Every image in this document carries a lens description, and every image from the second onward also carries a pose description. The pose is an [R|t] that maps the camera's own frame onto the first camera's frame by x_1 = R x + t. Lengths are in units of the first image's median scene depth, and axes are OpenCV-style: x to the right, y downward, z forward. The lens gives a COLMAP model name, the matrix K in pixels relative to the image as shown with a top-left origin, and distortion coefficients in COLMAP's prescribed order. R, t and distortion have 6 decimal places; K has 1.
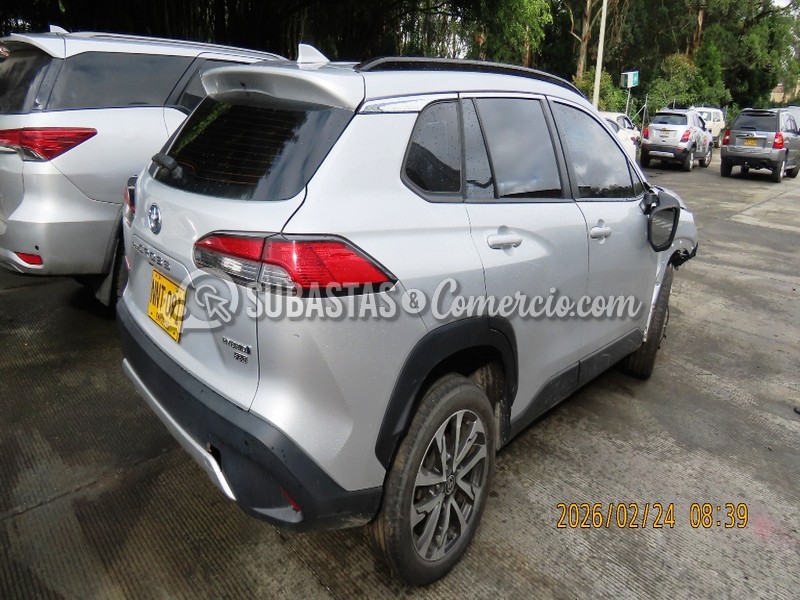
lens RADIAL K [[565.2, 0, 400.0], [0, 565.2, 300.0], [0, 0, 1]] dist [0.001779, -0.002586]
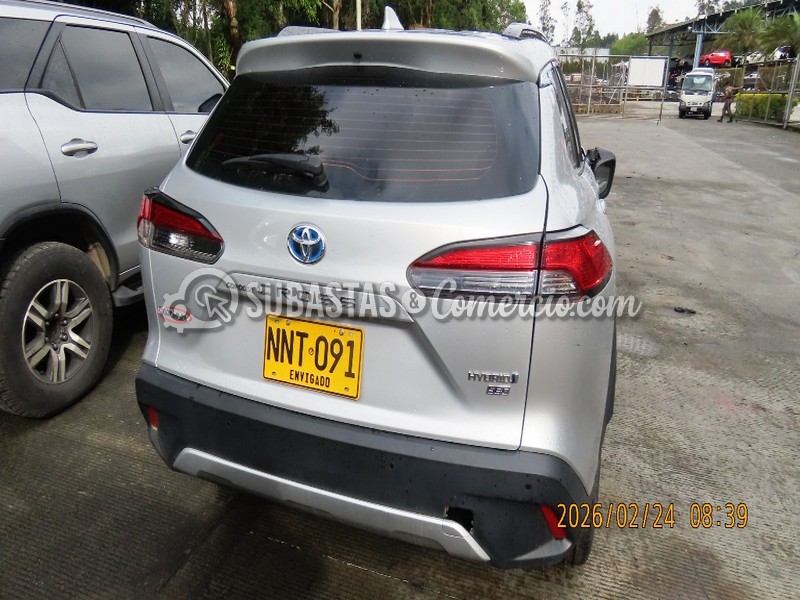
lens RADIAL K [[560.4, 0, 397.8], [0, 560.4, 282.8], [0, 0, 1]] dist [0.000151, -0.001248]
pose [[0.859485, -0.204289, 0.468563, -0.576996], [0.193736, 0.978464, 0.071231, -0.104667], [-0.473024, 0.029555, 0.880554, 0.264310]]
